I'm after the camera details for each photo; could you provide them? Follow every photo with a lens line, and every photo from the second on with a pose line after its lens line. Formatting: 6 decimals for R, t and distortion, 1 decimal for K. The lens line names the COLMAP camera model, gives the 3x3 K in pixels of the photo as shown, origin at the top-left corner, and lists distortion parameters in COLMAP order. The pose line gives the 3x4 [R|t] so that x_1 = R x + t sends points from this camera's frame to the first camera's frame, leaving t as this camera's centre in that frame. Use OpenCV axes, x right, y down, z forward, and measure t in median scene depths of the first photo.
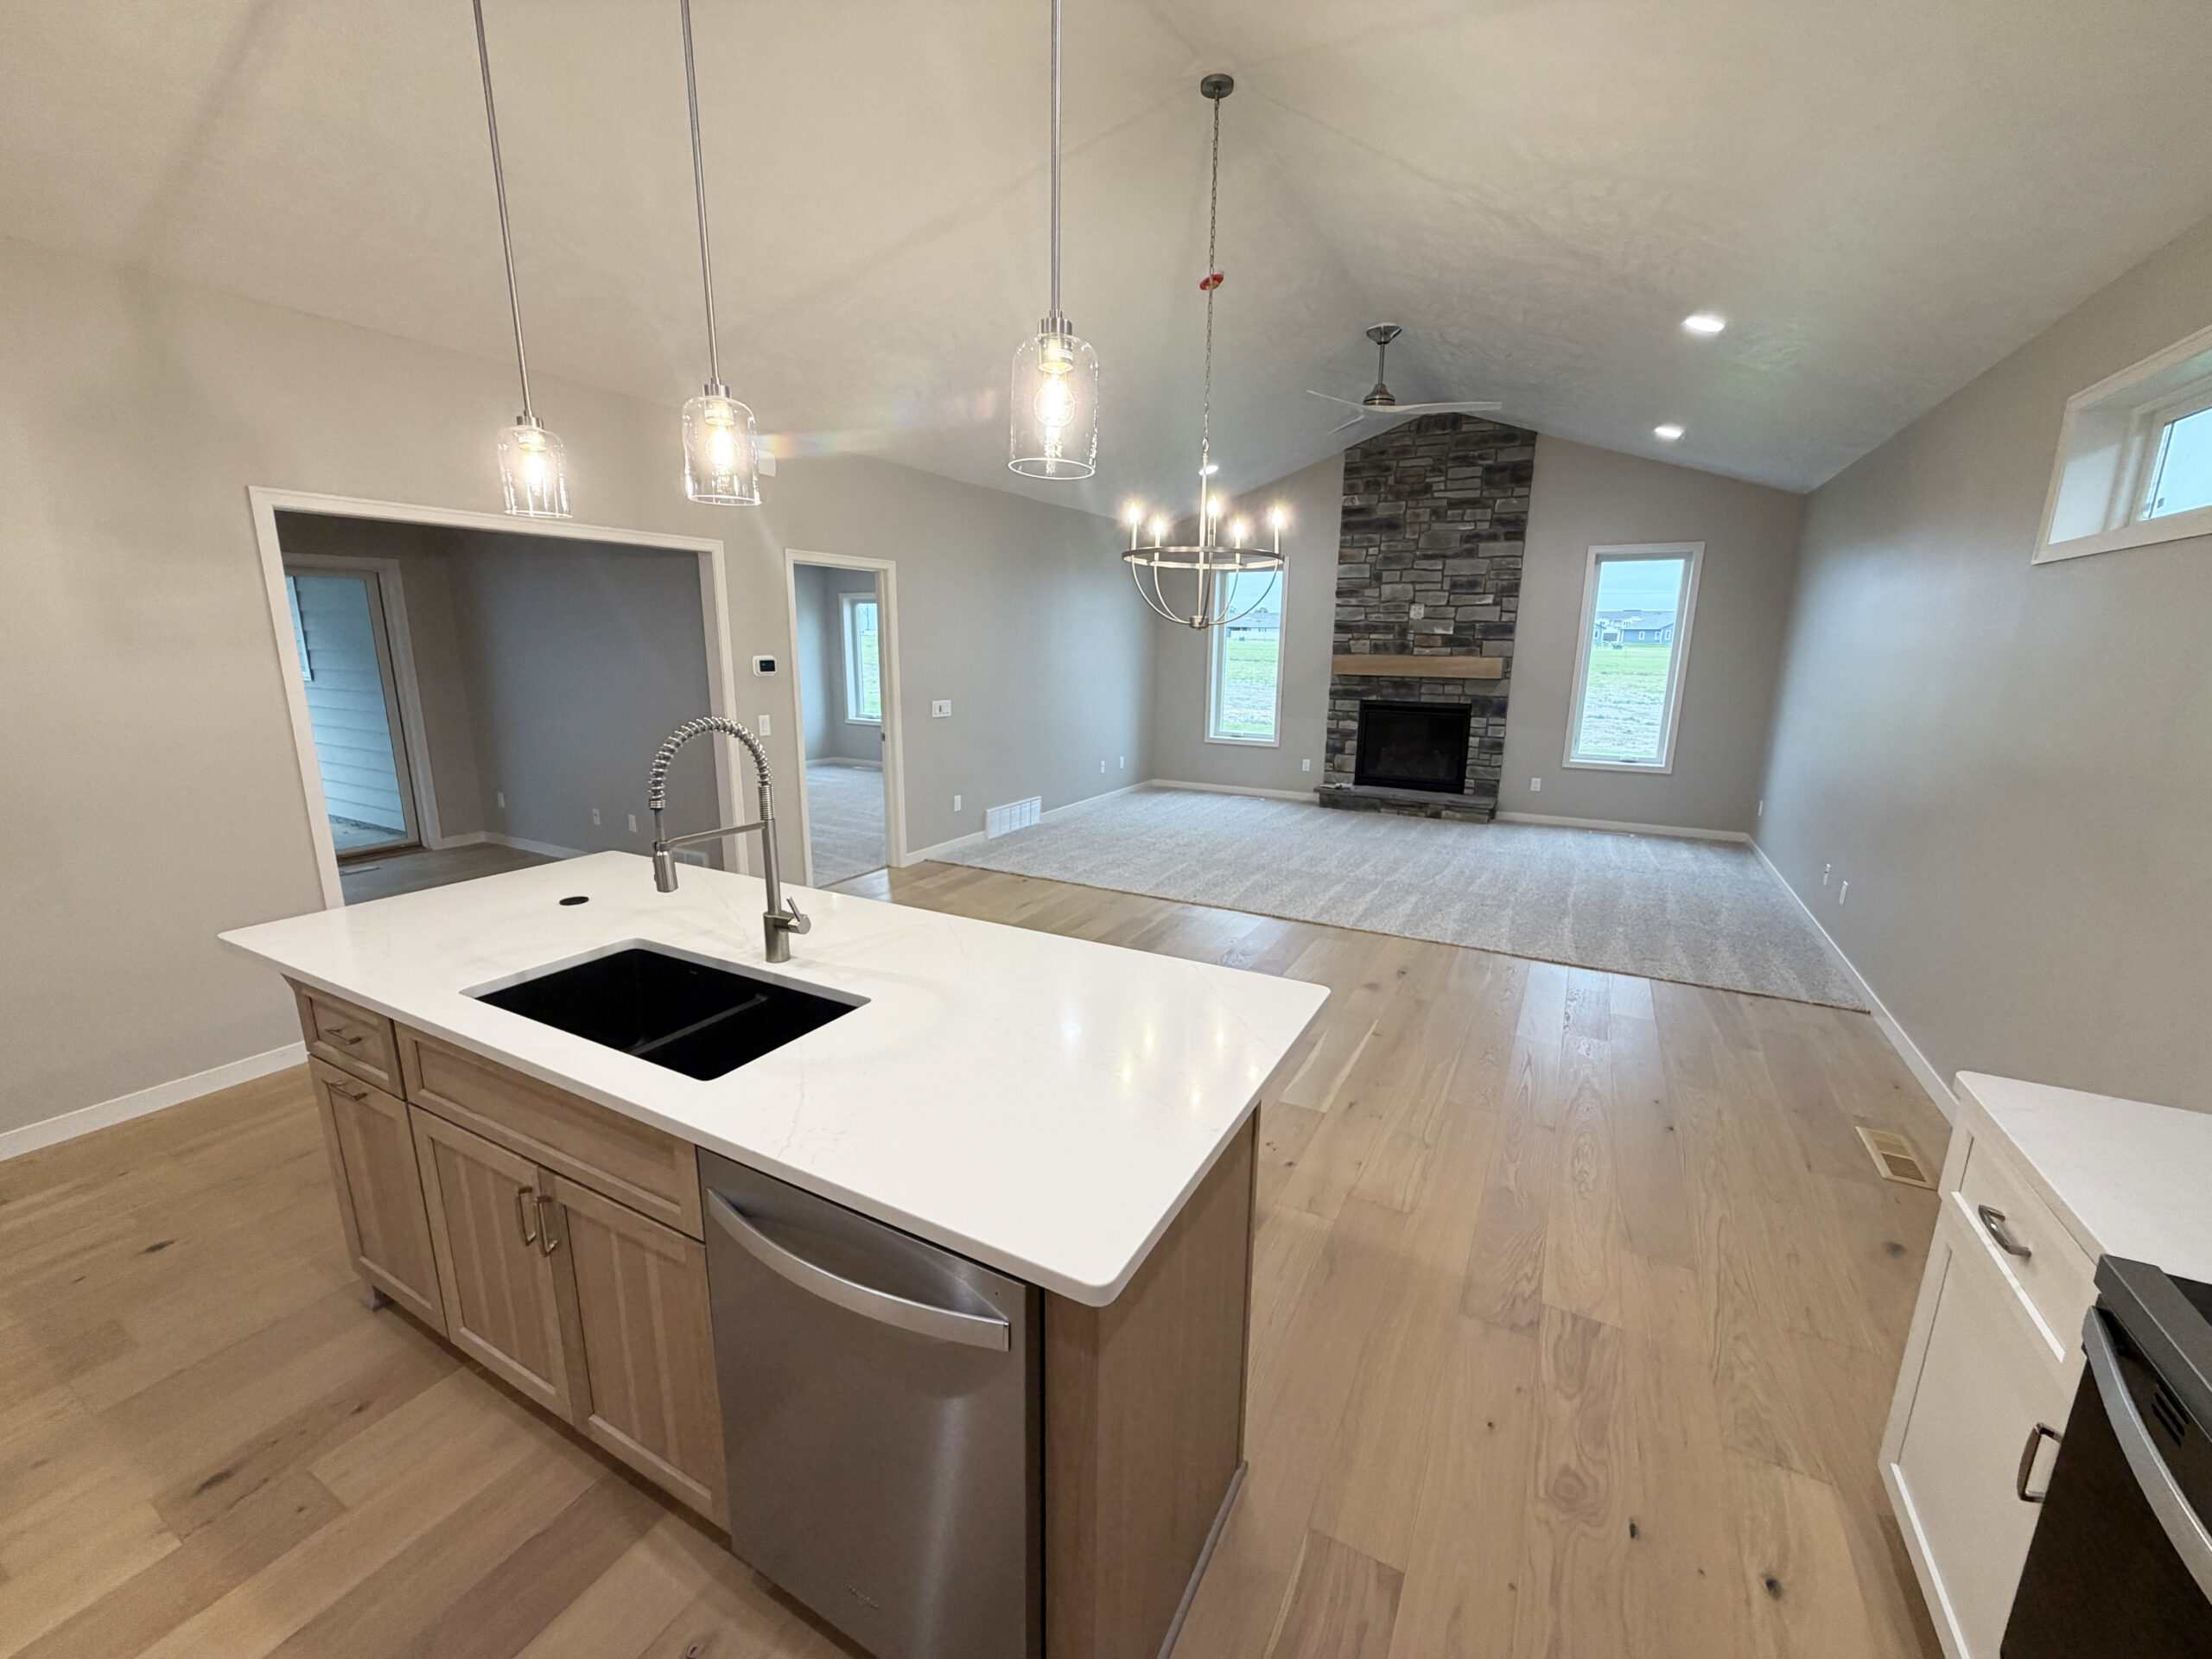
lens RADIAL K [[883.1, 0, 1099.3], [0, 883.1, 832.5], [0, 0, 1]] dist [0.000122, 0.000161]
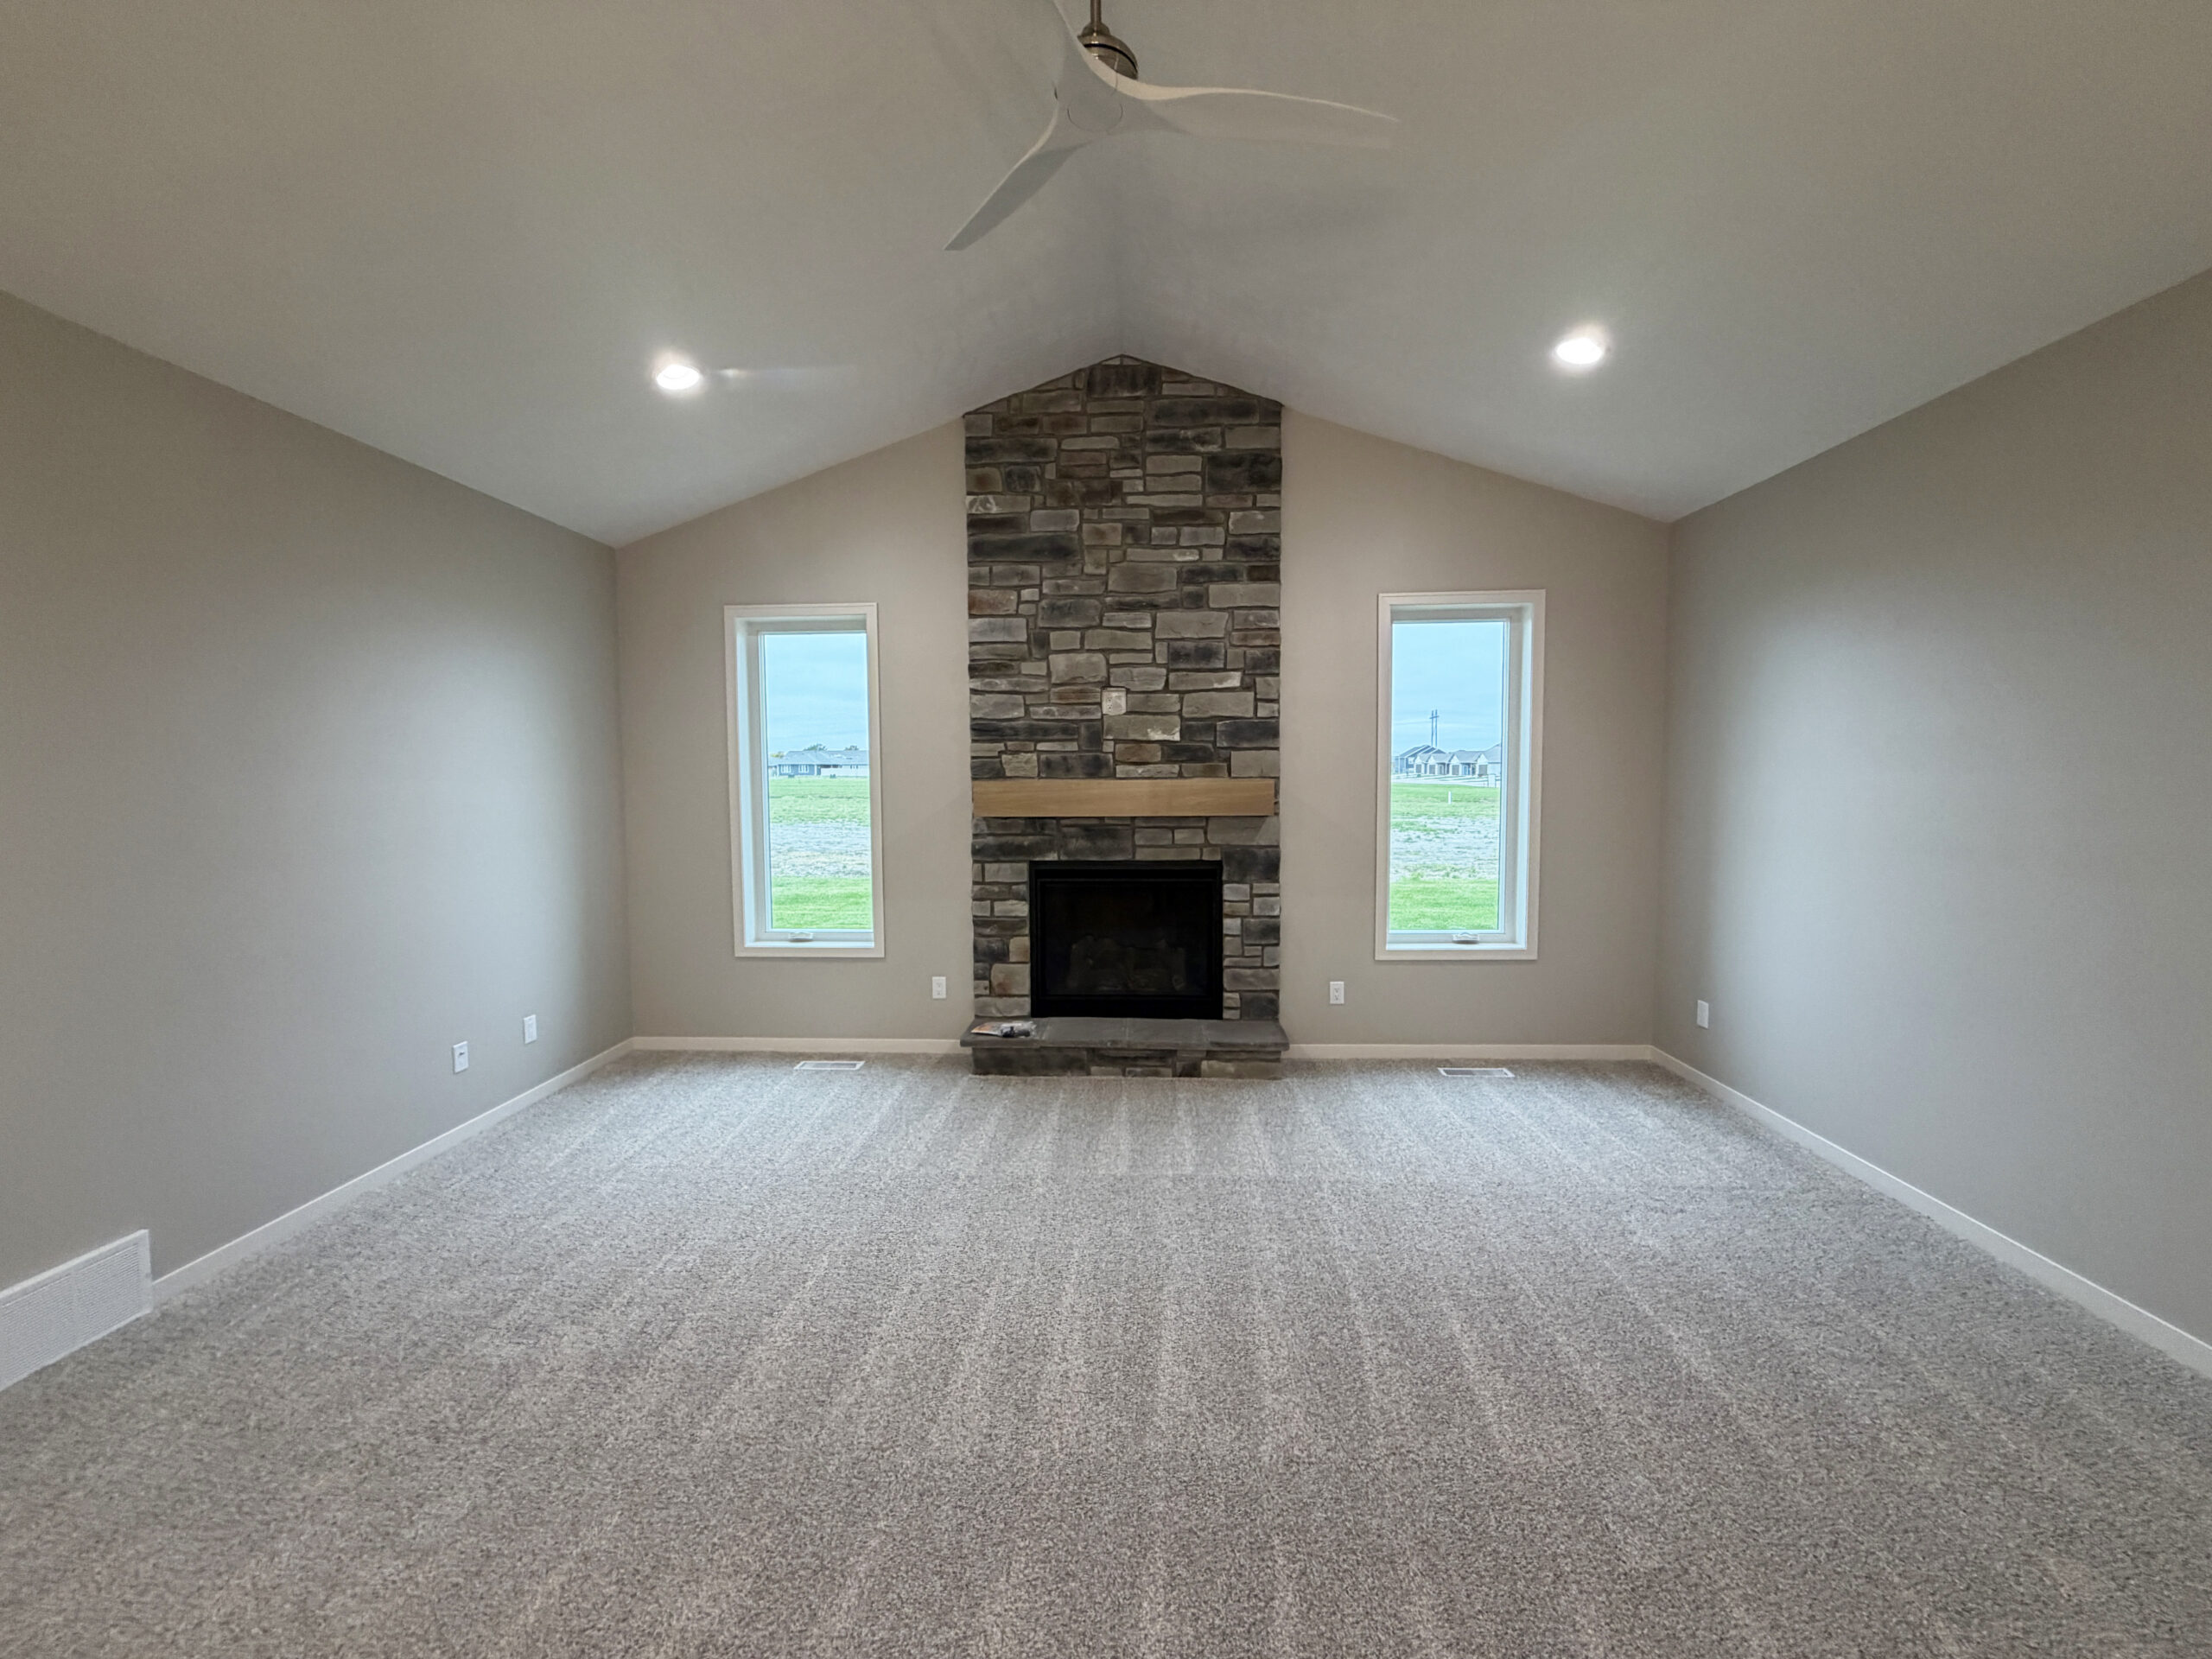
lens RADIAL K [[883.1, 0, 1099.3], [0, 883.1, 832.5], [0, 0, 1]] dist [0.000122, 0.000161]
pose [[0.901195, -0.043887, 0.431186, 0.108709], [0.108634, 0.985975, -0.126694, -0.101140], [-0.419579, 0.161018, 0.893324, 0.529996]]
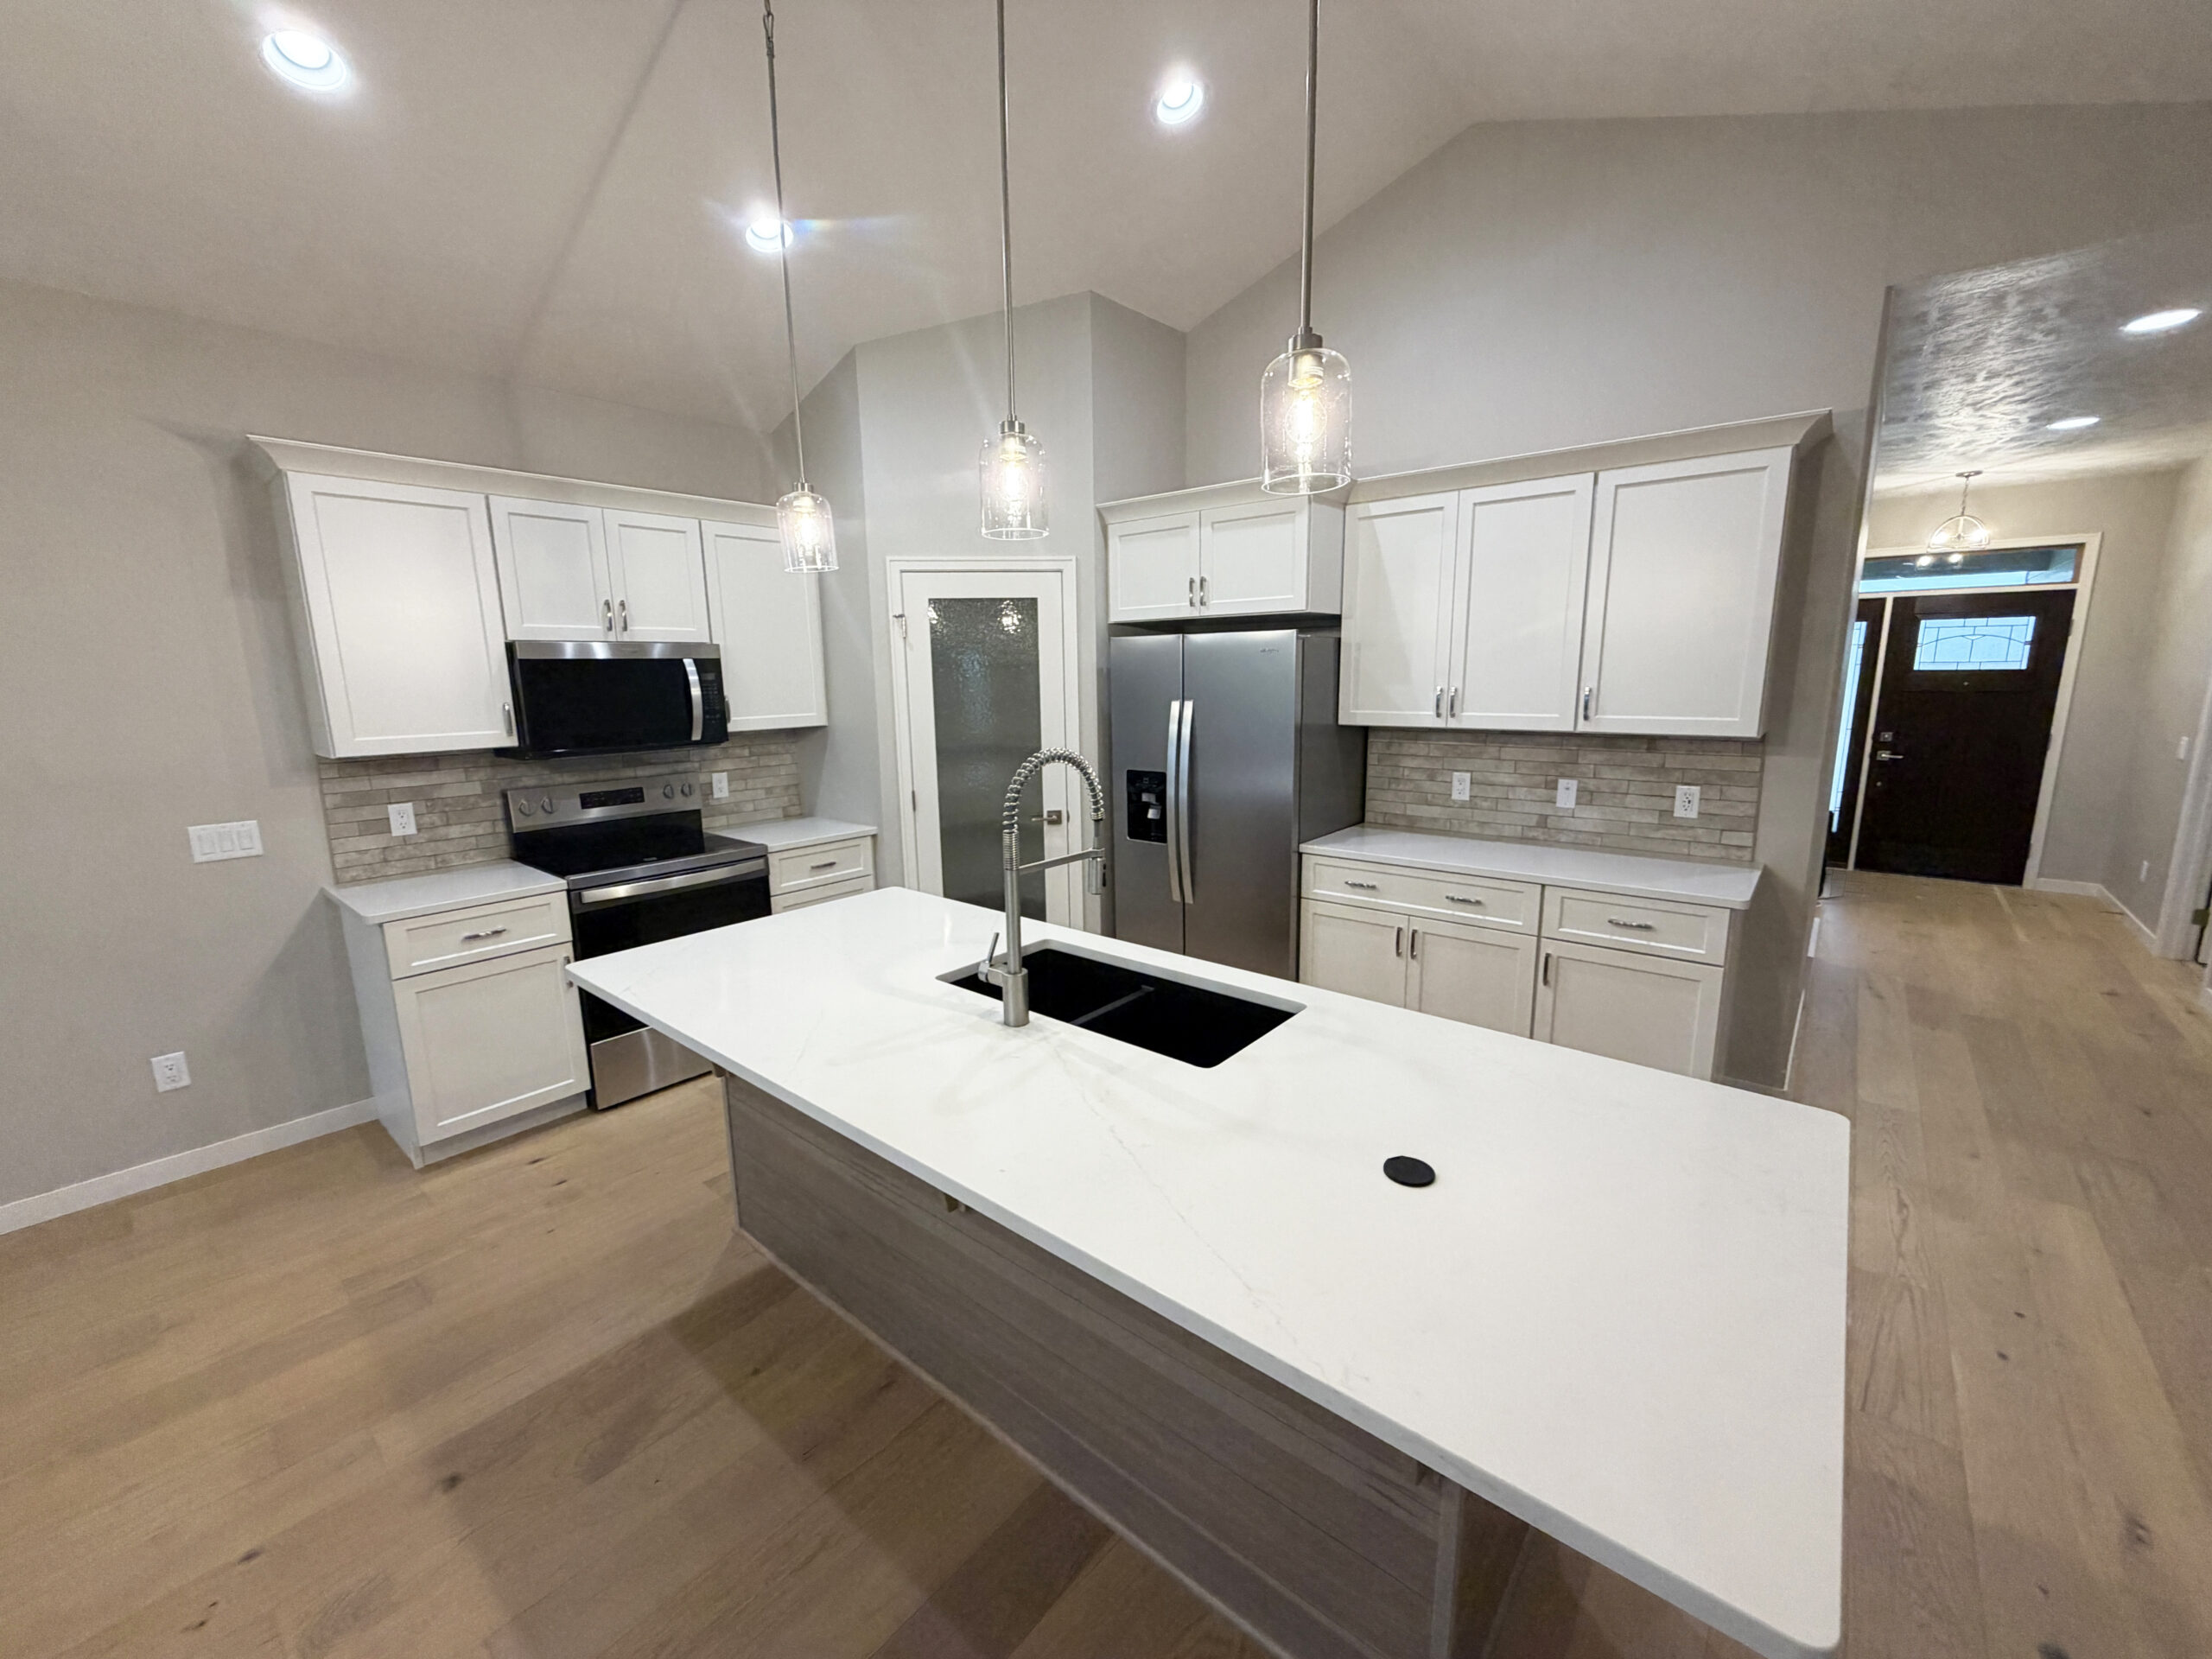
lens RADIAL K [[883.1, 0, 1099.3], [0, 883.1, 832.5], [0, 0, 1]] dist [0.000122, 0.000161]
pose [[-0.979623, -0.031479, 0.198362, -0.153924], [0.048808, 0.920722, 0.387154, -0.094461], [-0.194824, 0.388947, -0.900424, 0.427826]]
